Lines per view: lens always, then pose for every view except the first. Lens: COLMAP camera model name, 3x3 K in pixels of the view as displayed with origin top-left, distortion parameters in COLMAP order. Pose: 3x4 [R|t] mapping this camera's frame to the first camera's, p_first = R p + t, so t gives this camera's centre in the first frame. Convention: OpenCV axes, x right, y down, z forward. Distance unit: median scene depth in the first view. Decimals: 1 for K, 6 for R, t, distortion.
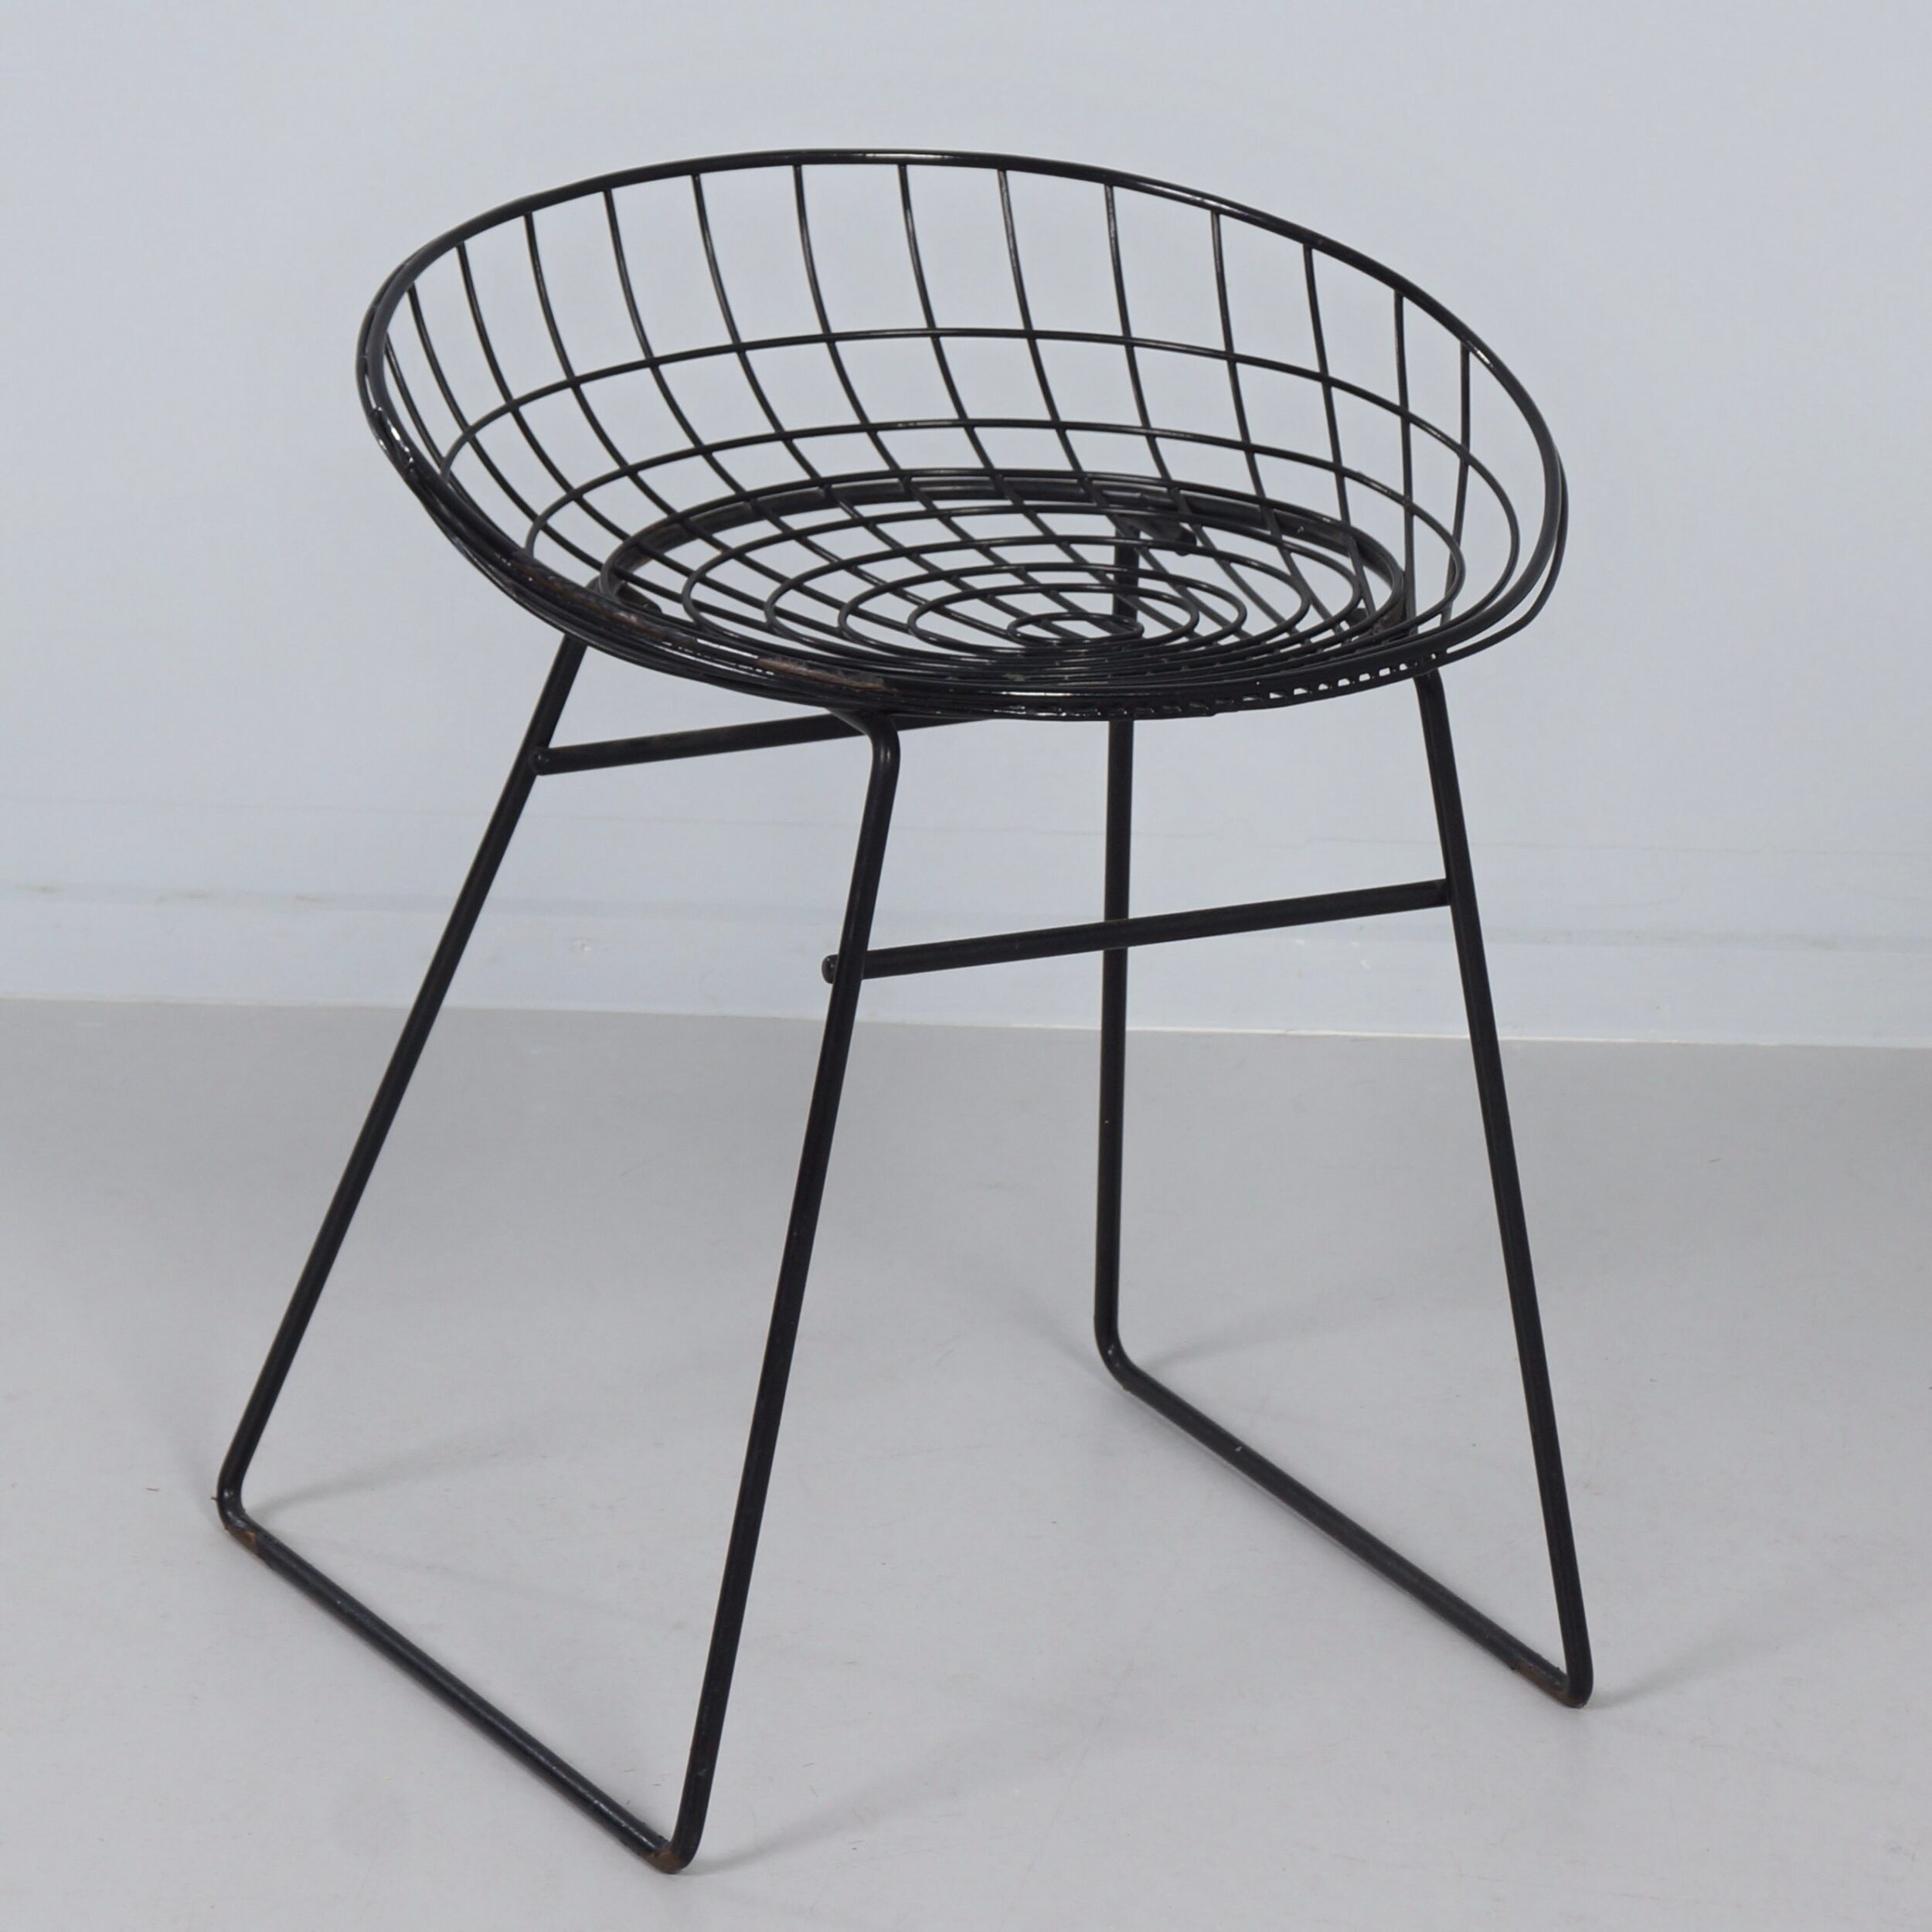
lens RADIAL K [[6626.4, 0, 966.0], [0, 6626.4, 966.0], [0, 0, 1]] dist [0.016266, 0.113398]
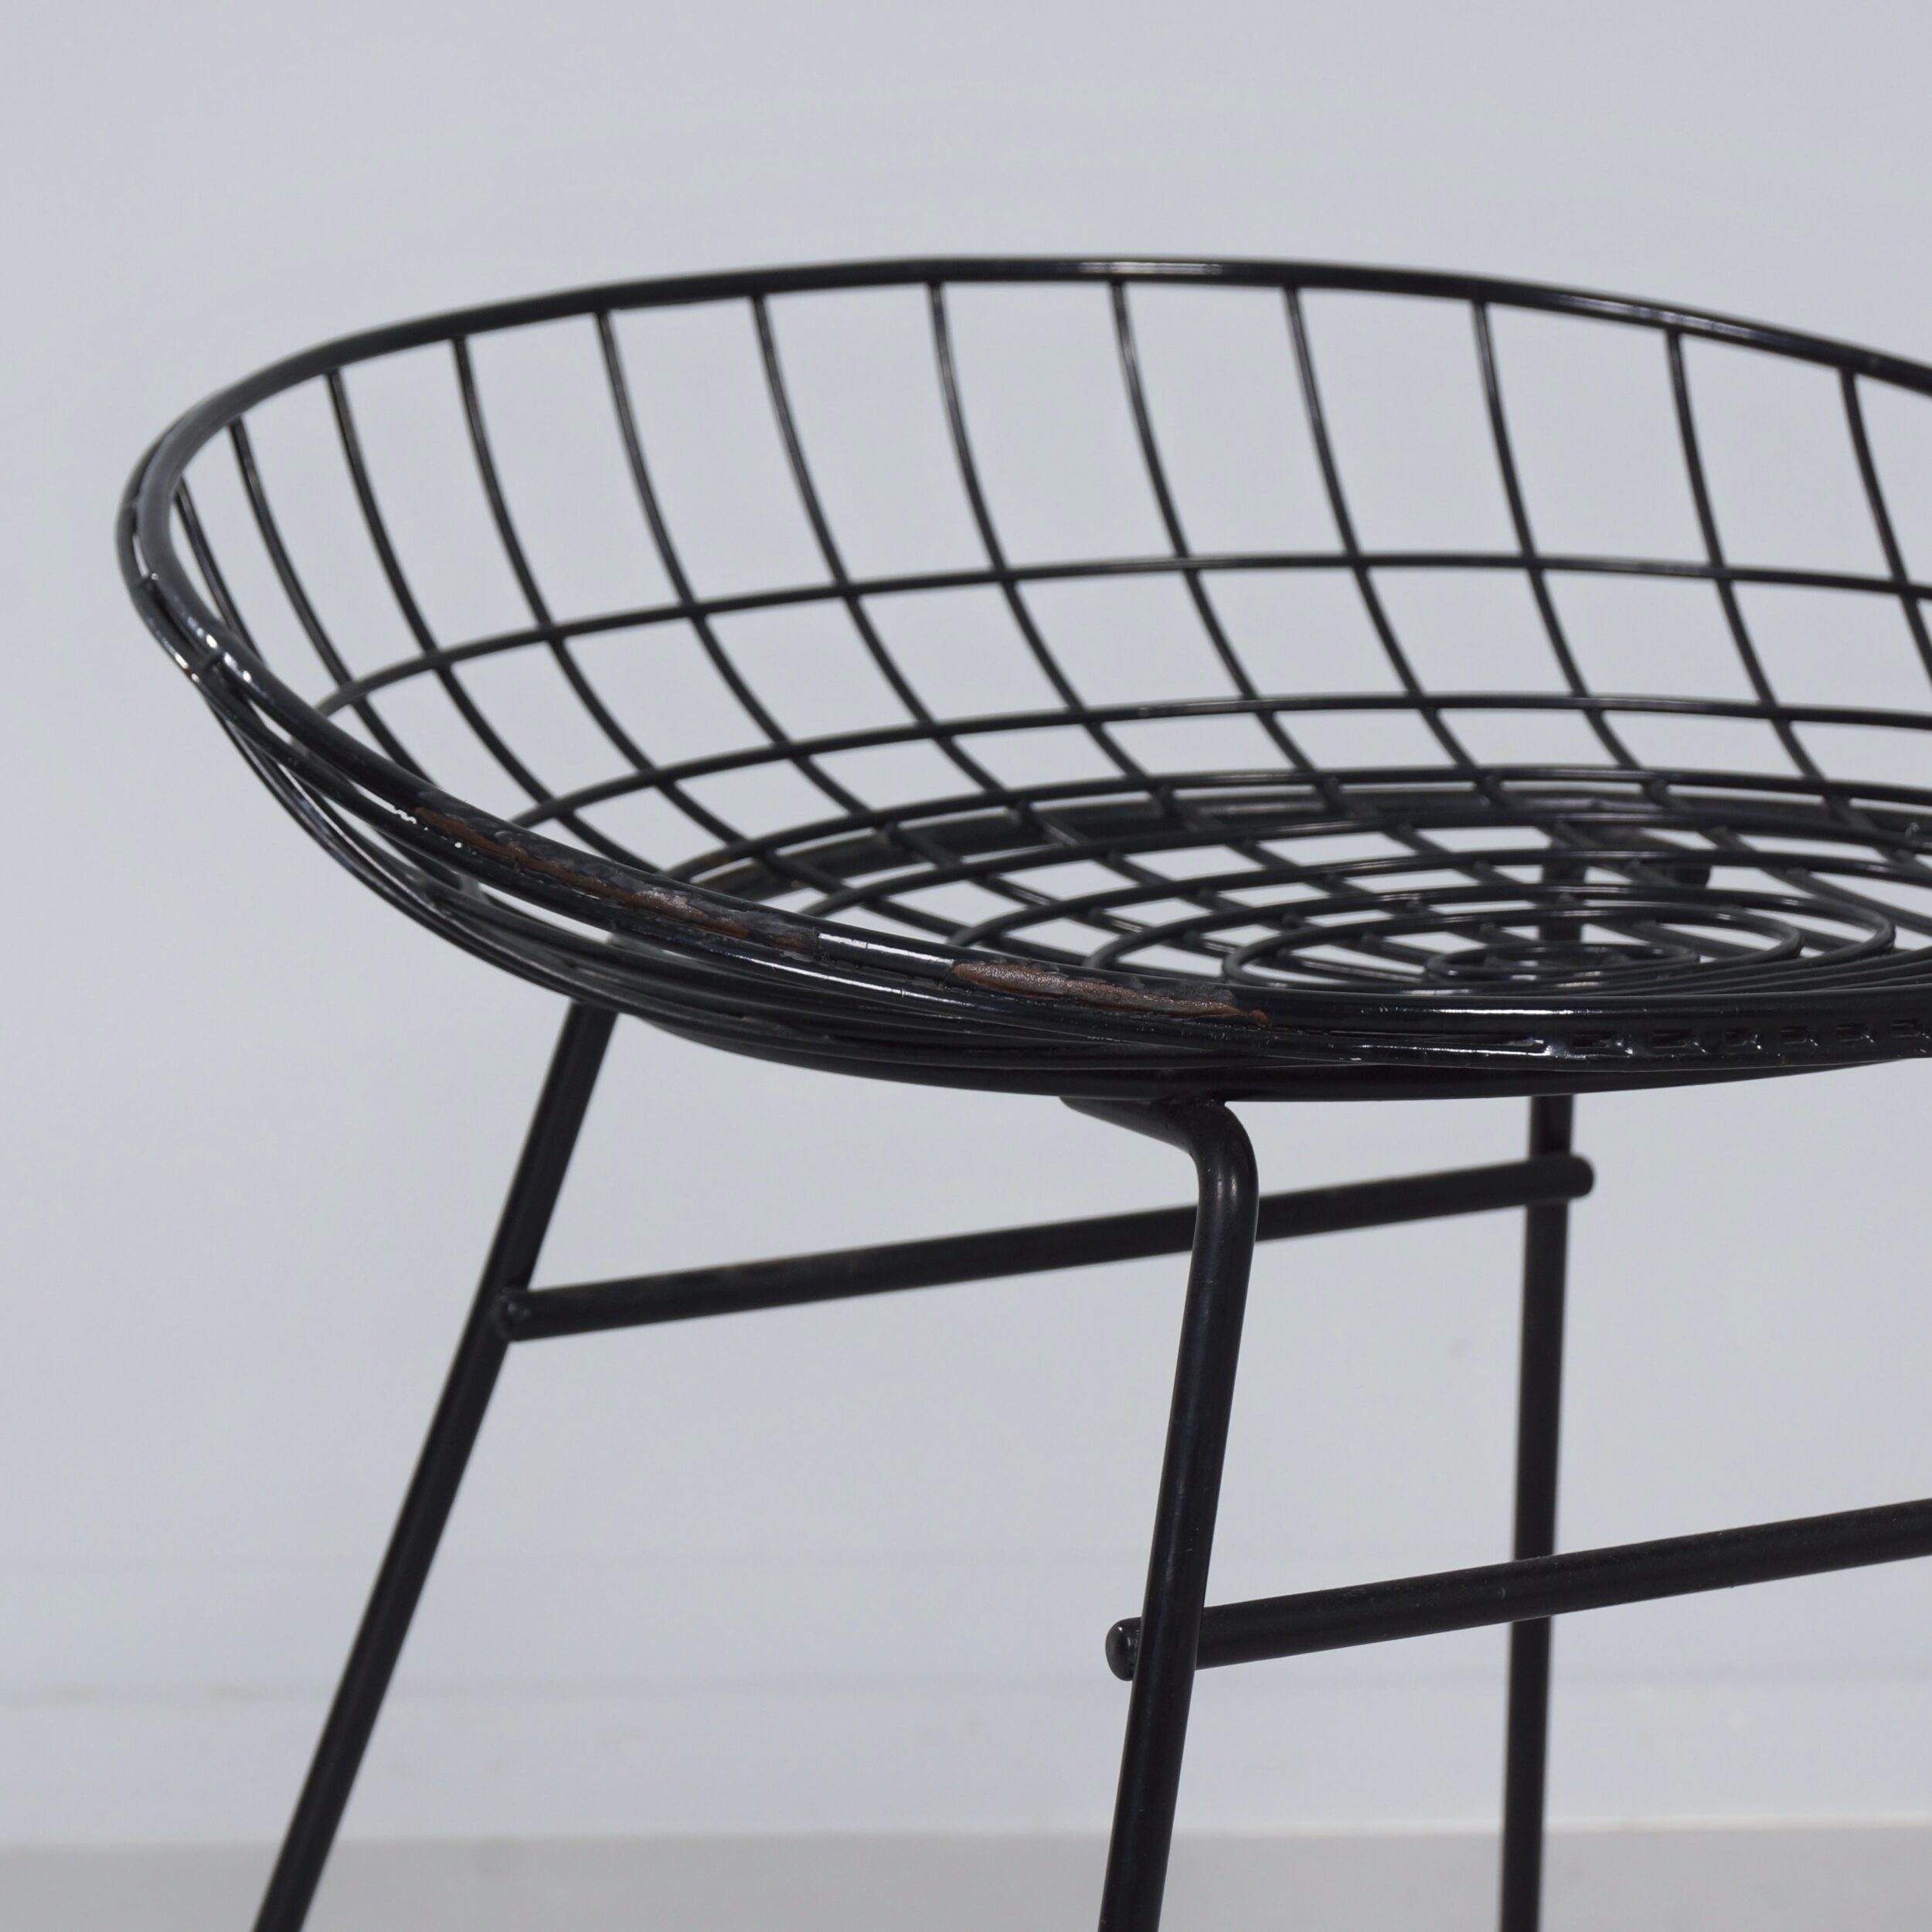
lens RADIAL K [[6626.4, 0, 966.0], [0, 6626.4, 966.0], [0, 0, 1]] dist [0.016266, 0.113398]
pose [[0.999125, -0.041761, -0.002251, -0.025143], [0.041138, 0.991061, -0.126906, 0.010090], [0.007531, 0.126702, 0.991912, 0.465123]]
